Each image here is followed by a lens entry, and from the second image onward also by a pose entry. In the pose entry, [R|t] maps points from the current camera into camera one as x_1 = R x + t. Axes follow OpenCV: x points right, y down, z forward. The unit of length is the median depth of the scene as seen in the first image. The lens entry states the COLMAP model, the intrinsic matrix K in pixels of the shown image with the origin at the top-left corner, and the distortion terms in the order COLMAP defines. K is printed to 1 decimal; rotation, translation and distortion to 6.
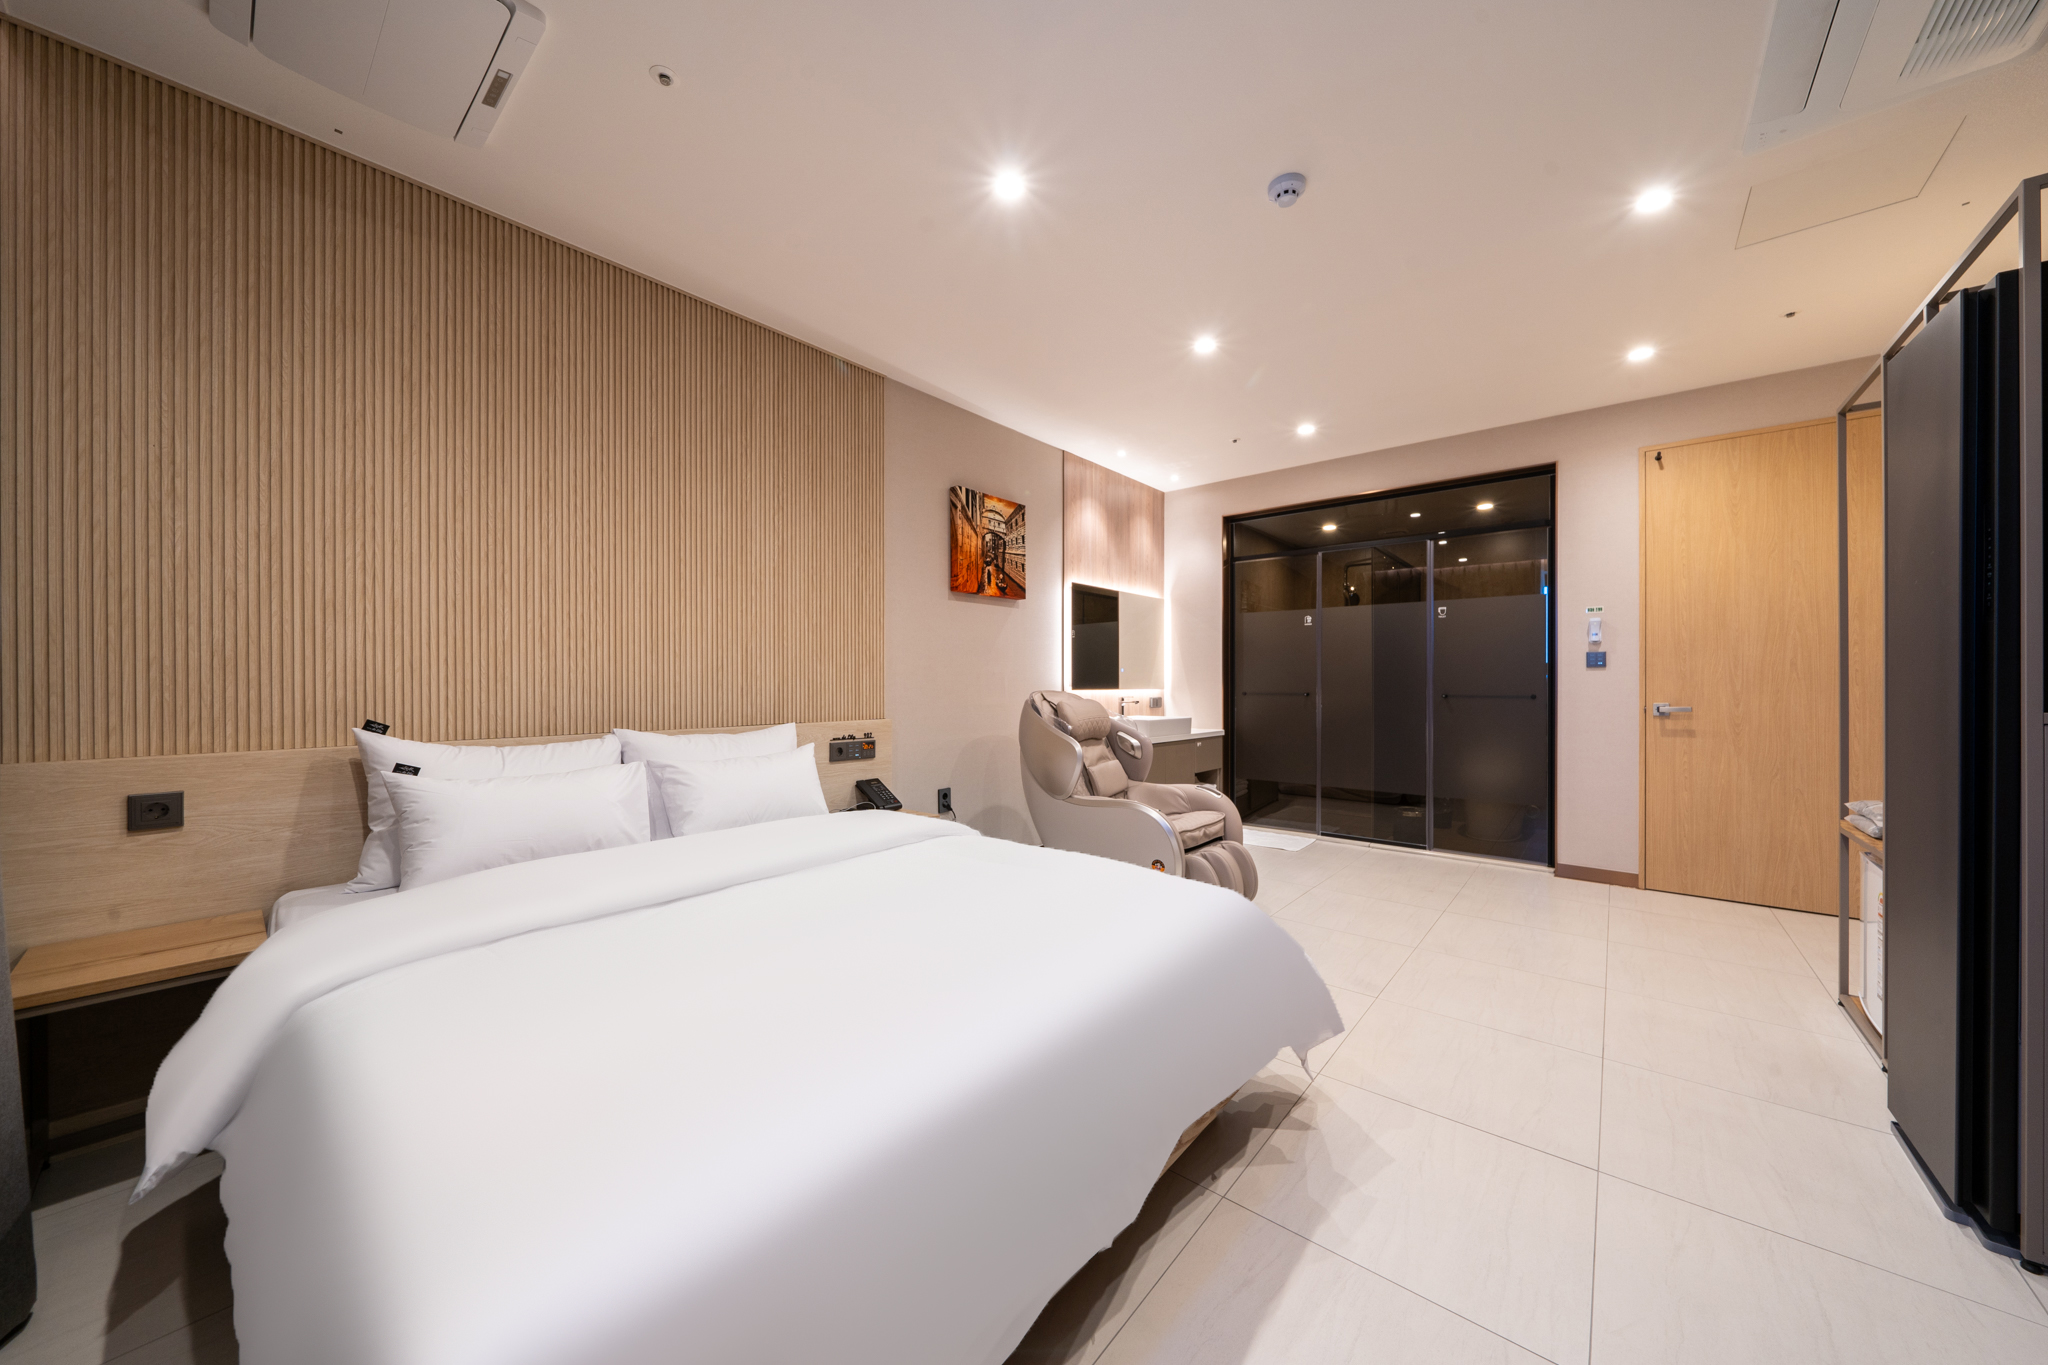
lens RADIAL K [[699.1, 0, 1035.4], [0, 699.1, 682.7], [0, 0, 1]] dist [-0.003316, -0.000254]
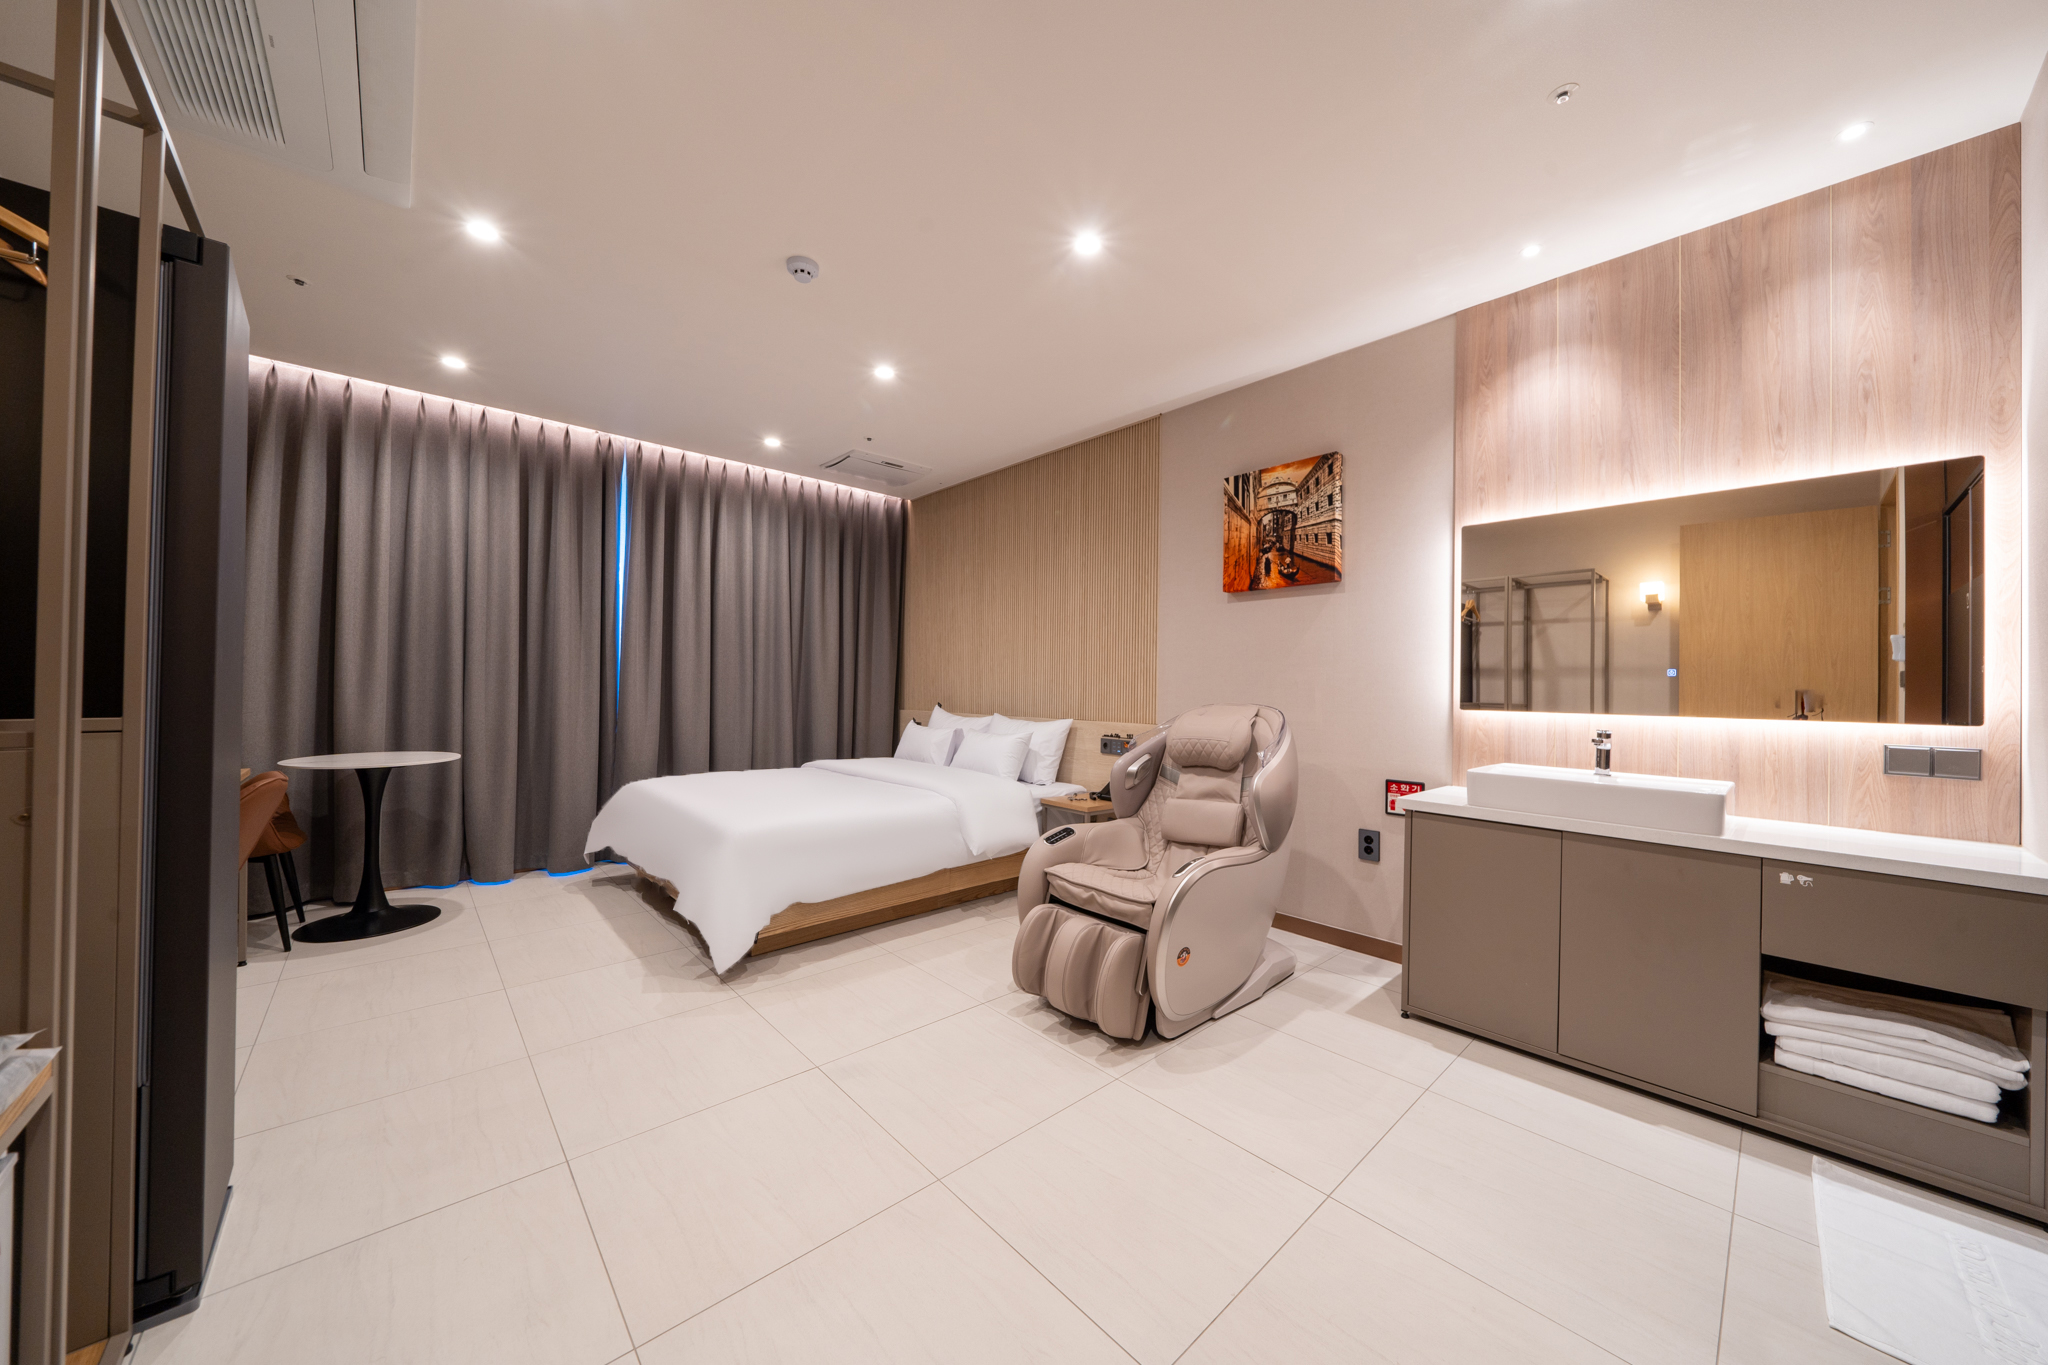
lens RADIAL K [[699.1, 0, 1035.4], [0, 699.1, 682.7], [0, 0, 1]] dist [-0.003316, -0.000254]
pose [[-0.132848, -0.012640, -0.991056, 0.784416], [-0.019382, 0.999761, -0.010153, 0.000645], [0.990947, 0.017860, -0.133061, 0.833160]]
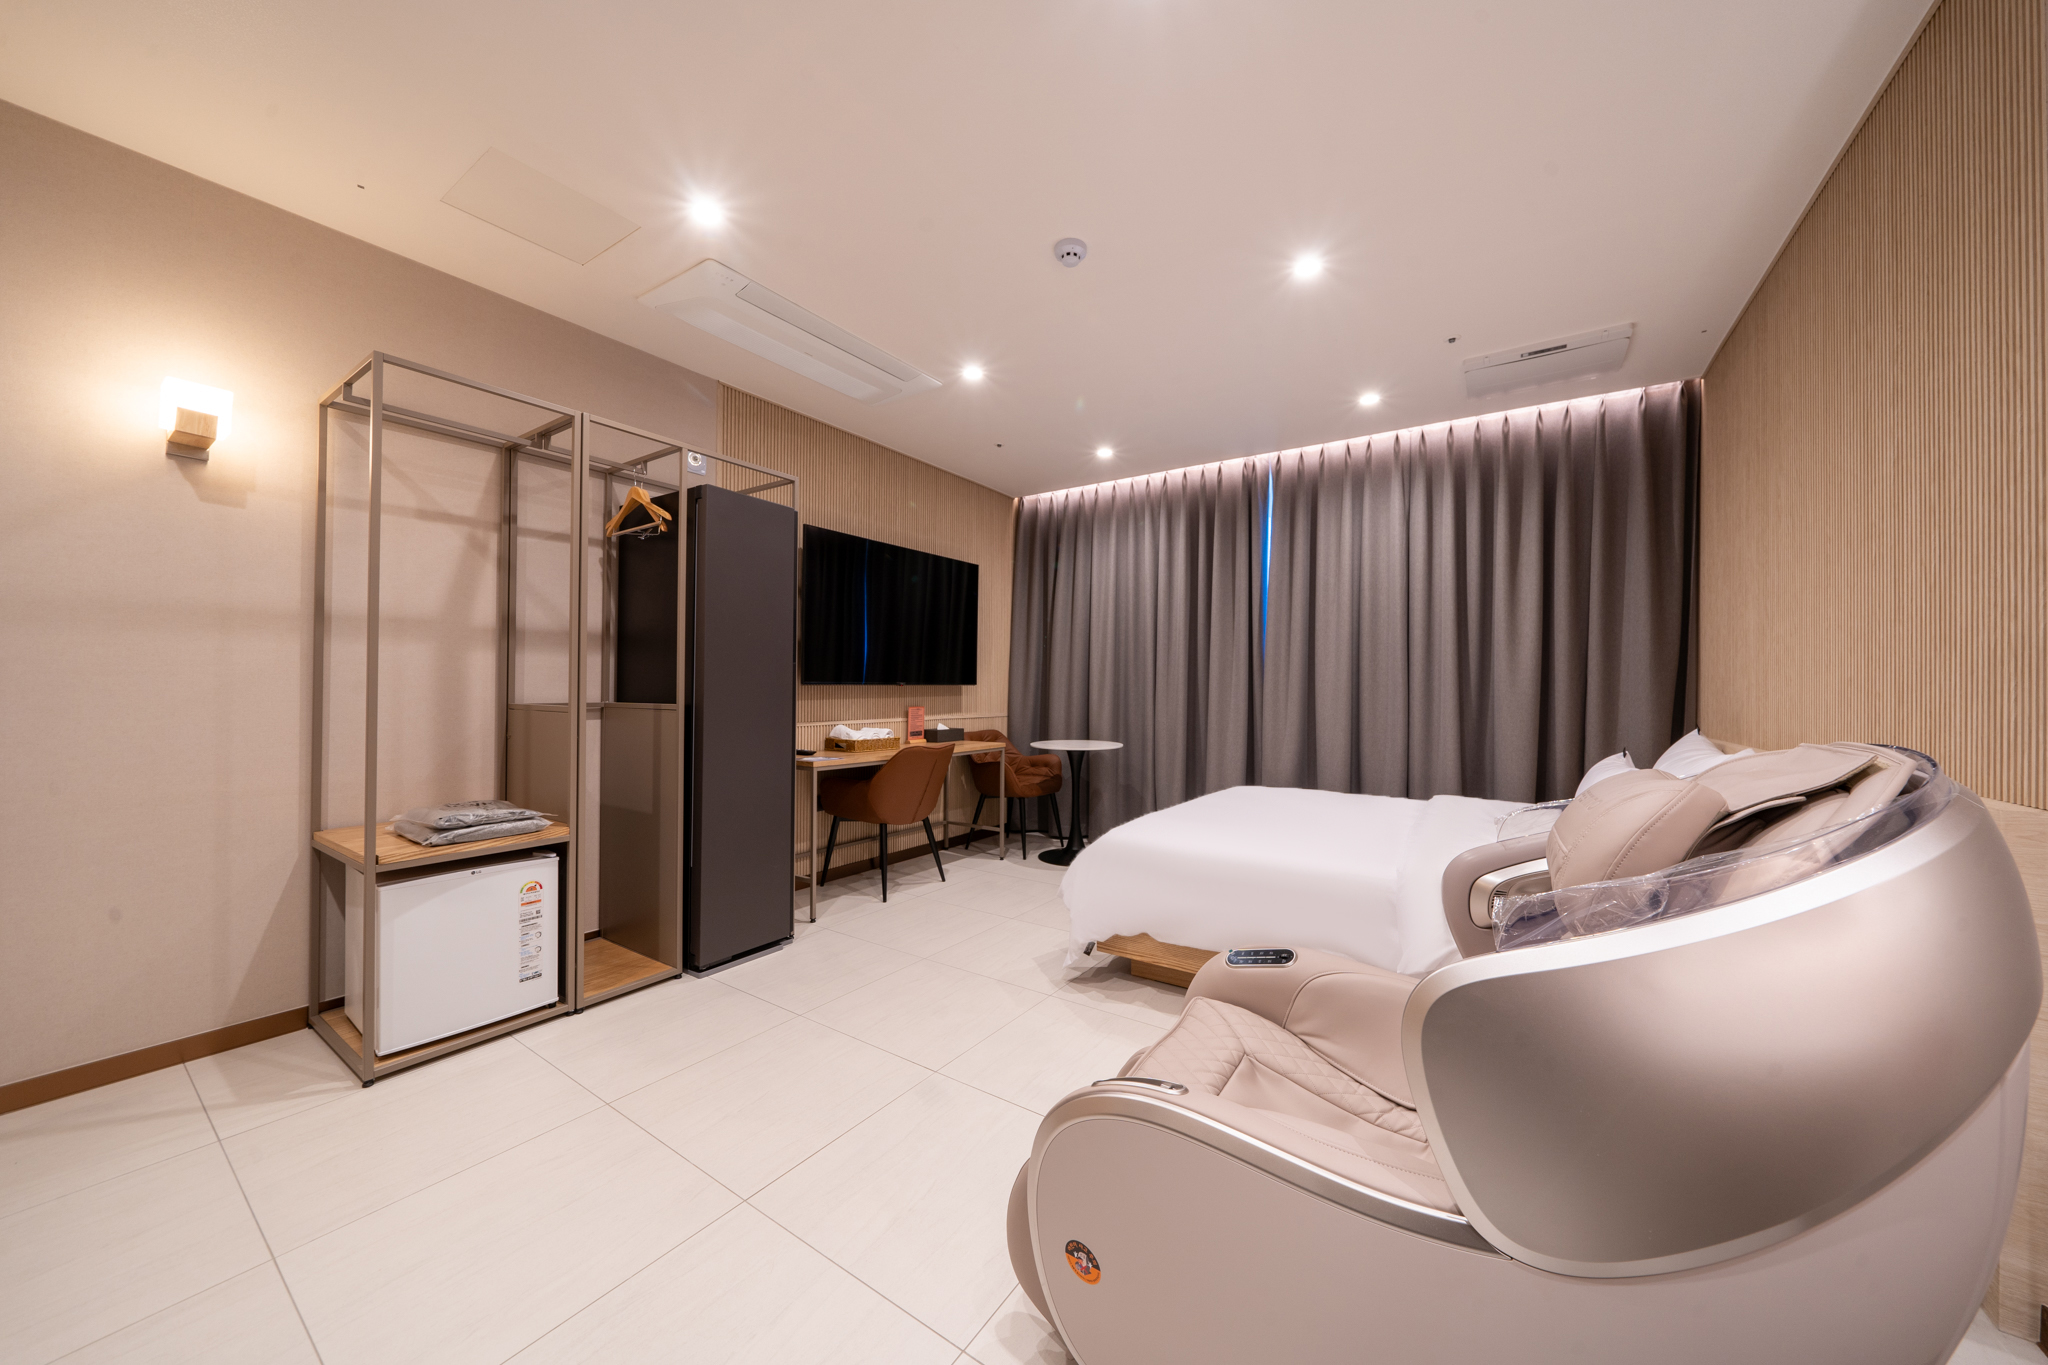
lens RADIAL K [[699.1, 0, 1035.4], [0, 699.1, 682.7], [0, 0, 1]] dist [-0.003316, -0.000254]
pose [[-0.994563, -0.008065, -0.103828, 0.282667], [-0.008424, 0.999960, 0.003022, -0.011615], [0.103799, 0.003880, -0.994591, 1.131514]]
